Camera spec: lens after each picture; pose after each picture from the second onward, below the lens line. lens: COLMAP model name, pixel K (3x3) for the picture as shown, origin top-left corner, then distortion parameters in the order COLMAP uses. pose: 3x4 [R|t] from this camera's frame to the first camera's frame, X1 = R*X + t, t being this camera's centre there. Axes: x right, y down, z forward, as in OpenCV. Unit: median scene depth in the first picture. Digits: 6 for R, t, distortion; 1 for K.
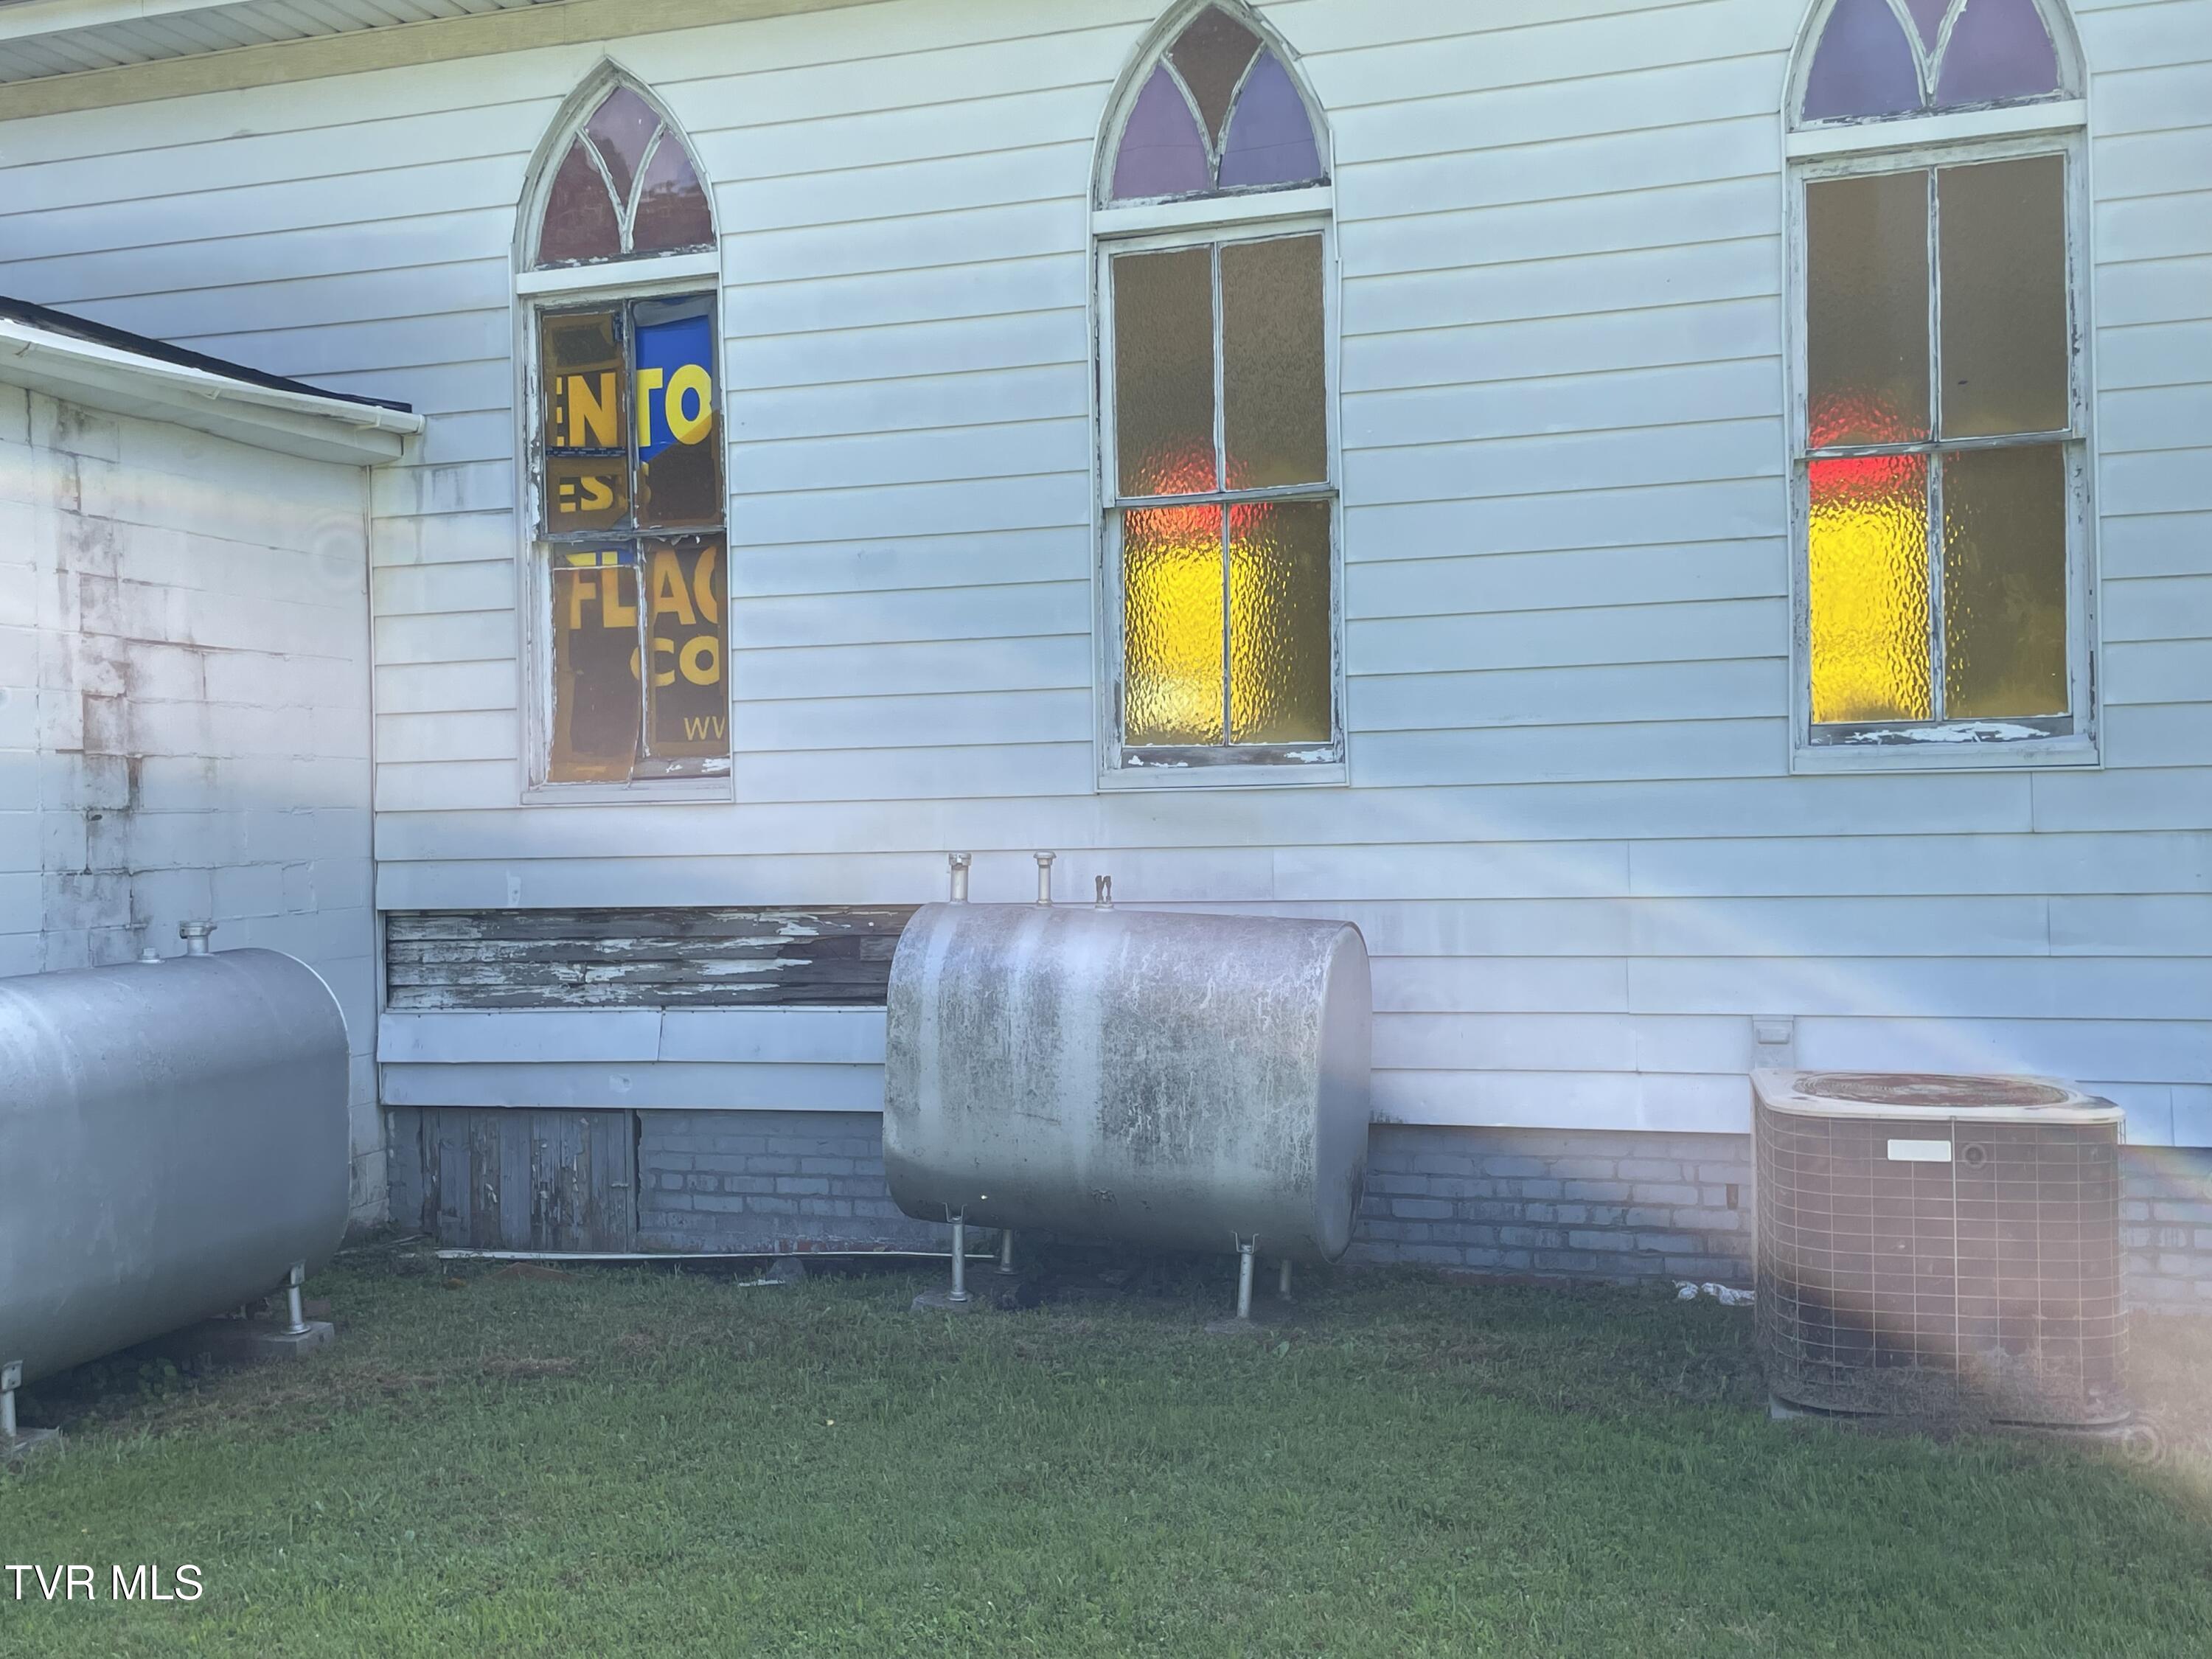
lens RADIAL K [[2179.8, 0, 1106.0], [0, 2179.8, 829.5], [0, 0, 1]] dist [0.052909, -0.002199]
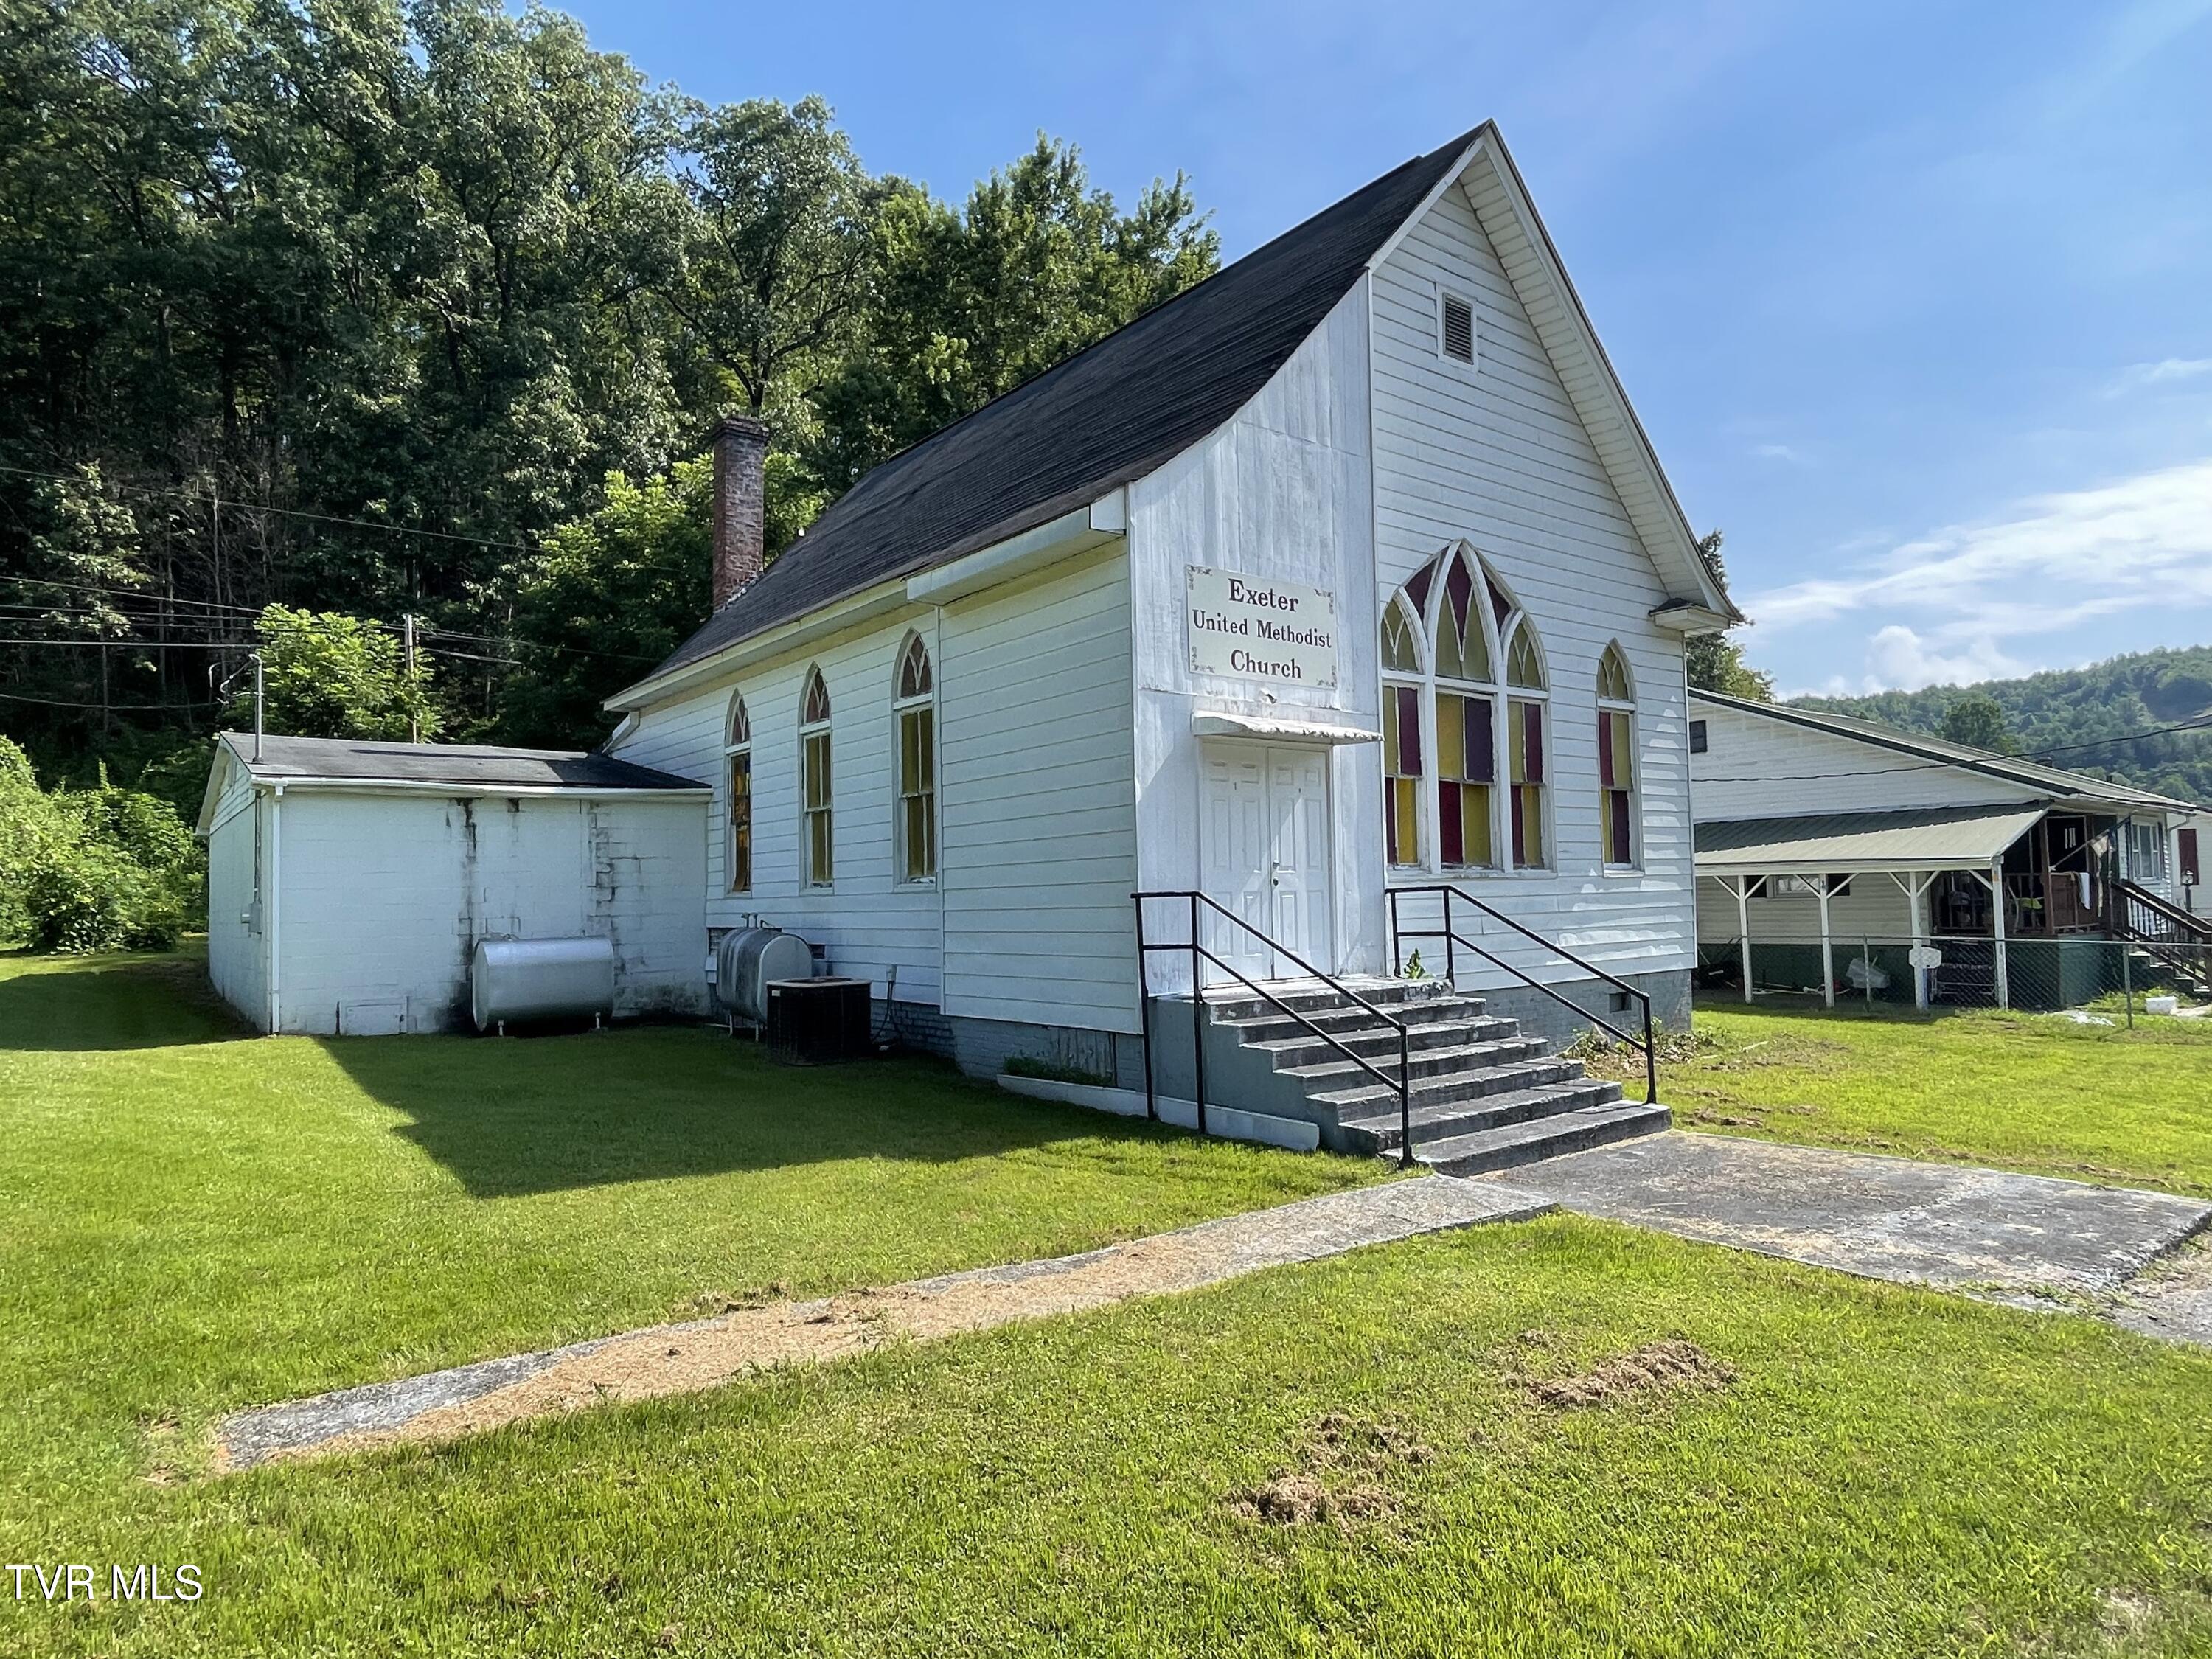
lens RADIAL K [[1296.9, 0, 1099.0], [0, 1296.9, 836.1], [0, 0, 1]] dist [-0.002461, -0.000817]
pose [[0.820707, -0.023751, -0.570855, 1.510808], [0.001399, 0.999216, -0.039561, -0.028834], [0.571348, 0.031669, 0.820097, -0.395019]]
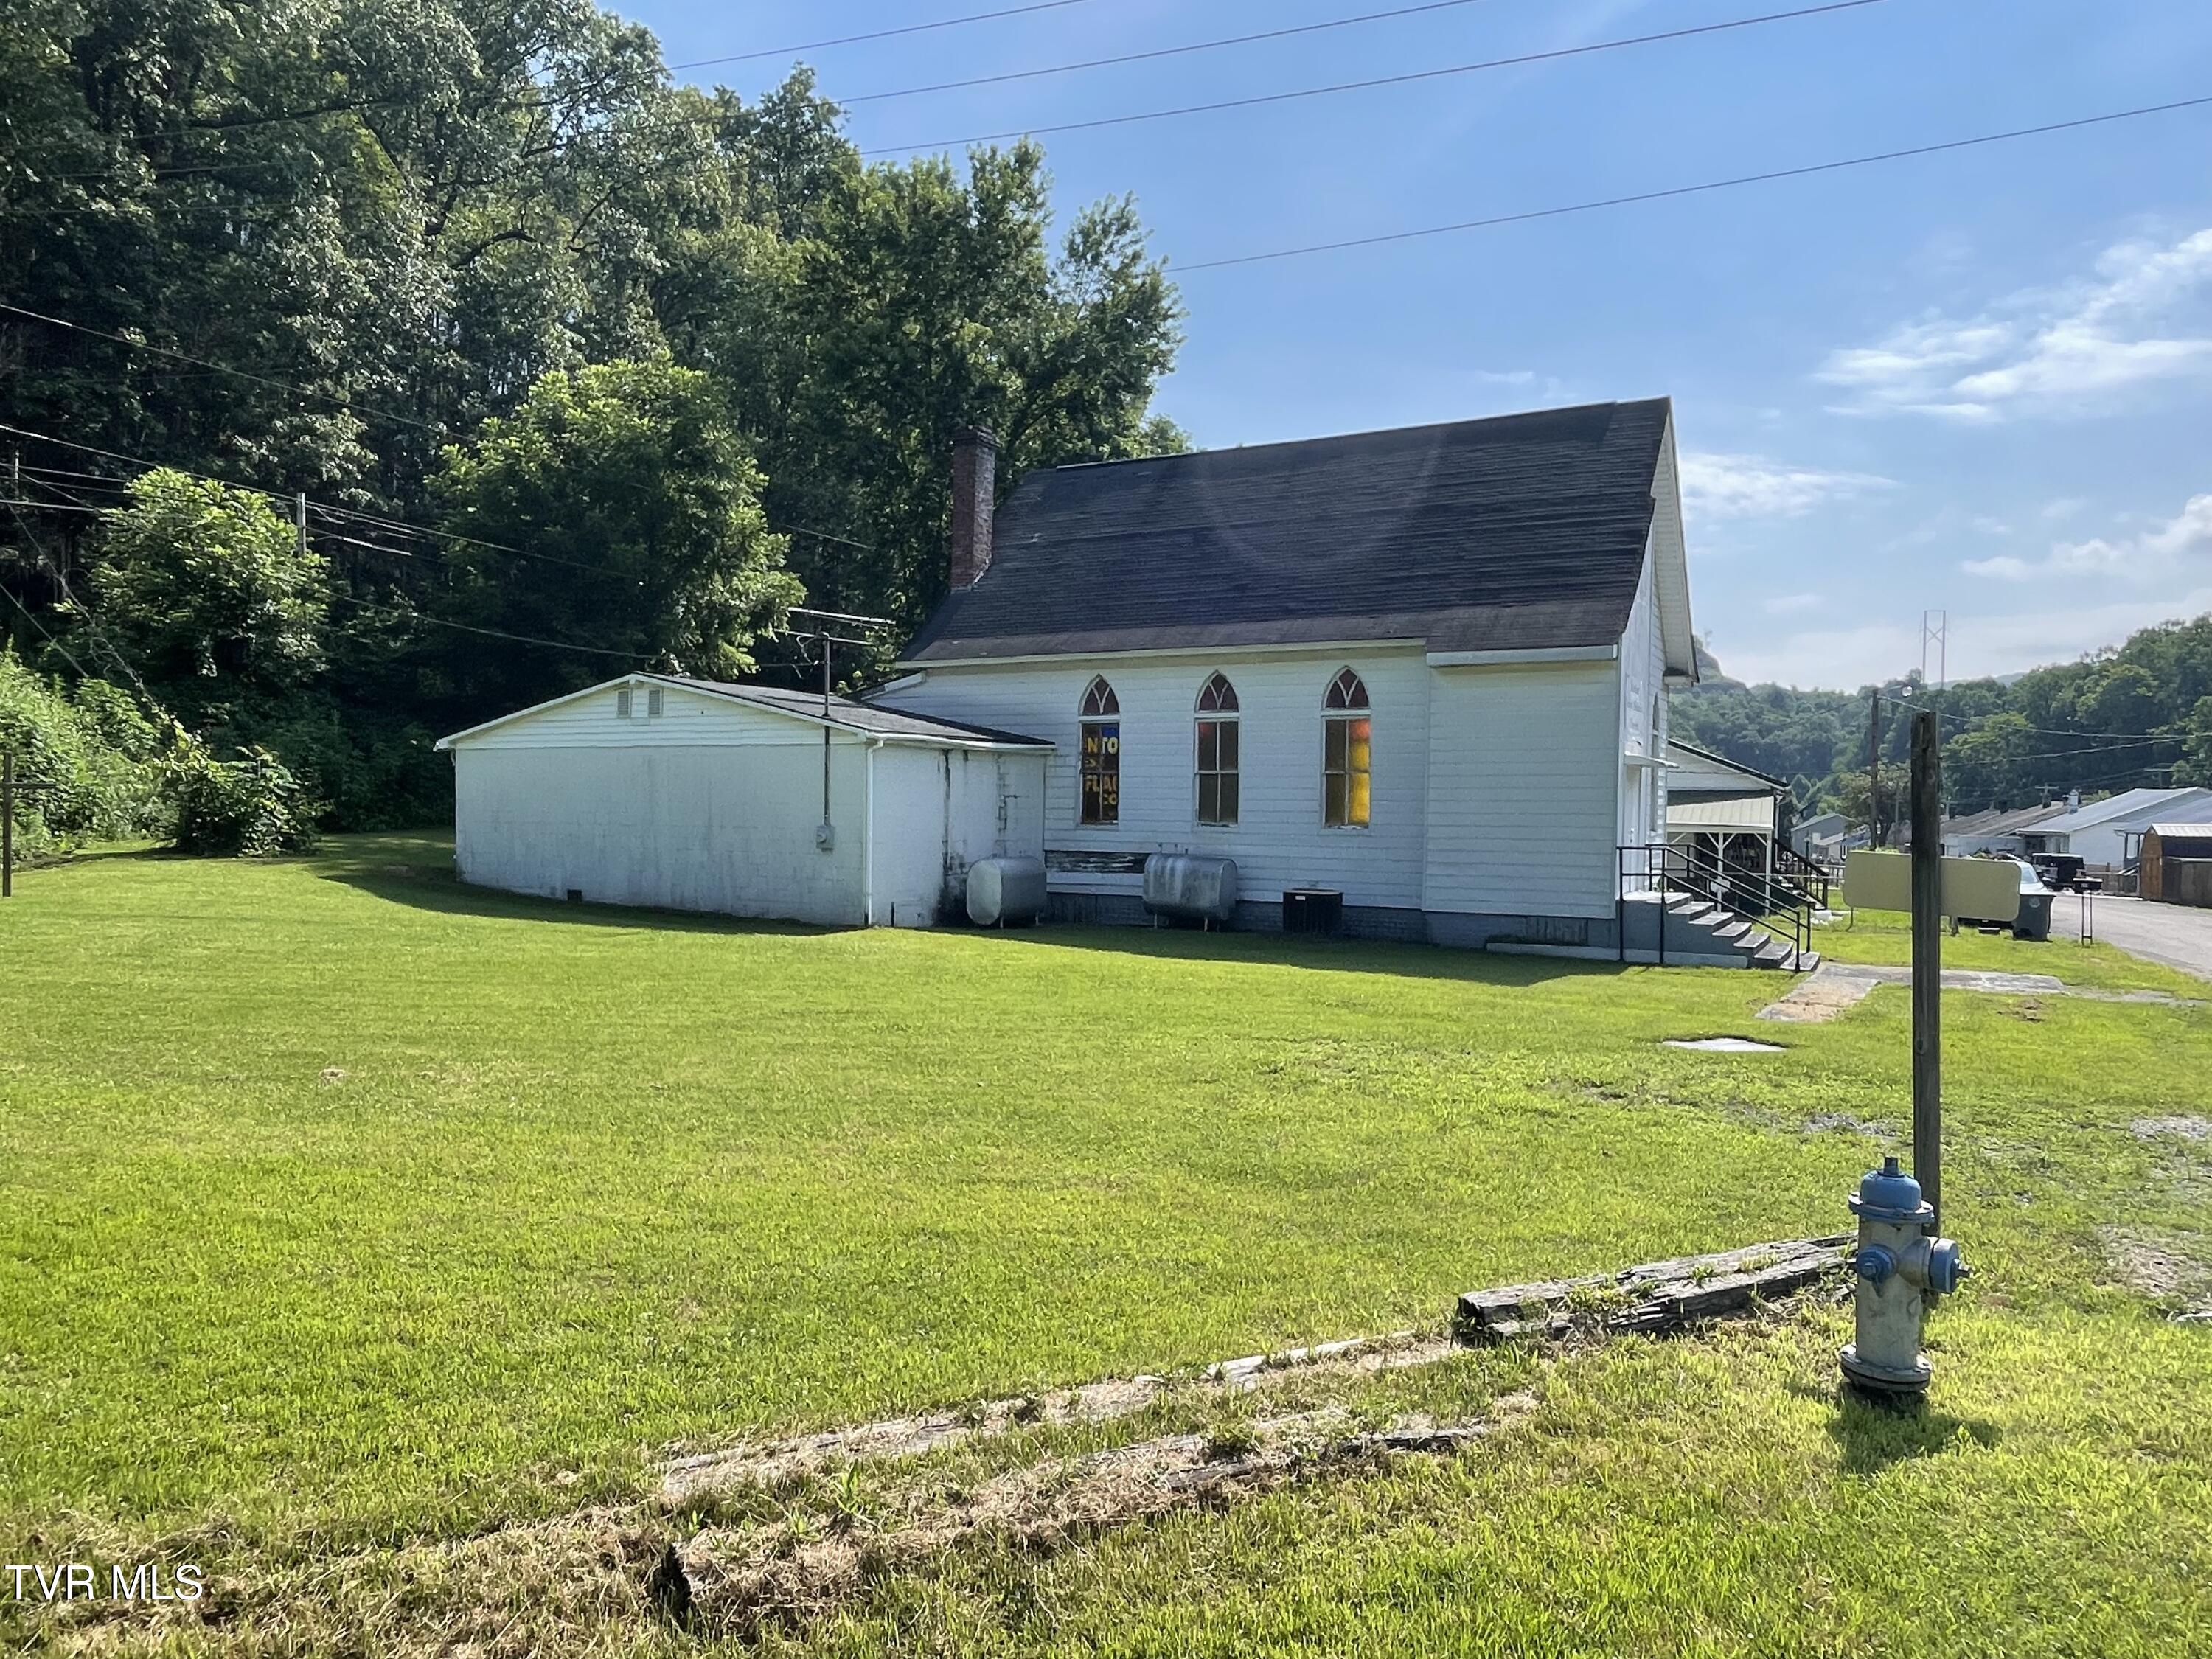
lens RADIAL K [[1455.9, 0, 1106.0], [0, 1455.9, 829.5], [0, 0, 1]] dist [-0.000269, 0.000959]
pose [[0.979273, 0.037156, -0.199107, 0.448069], [-0.035524, 0.999300, 0.011767, -0.052511], [0.199405, -0.004451, 0.979907, -2.183008]]
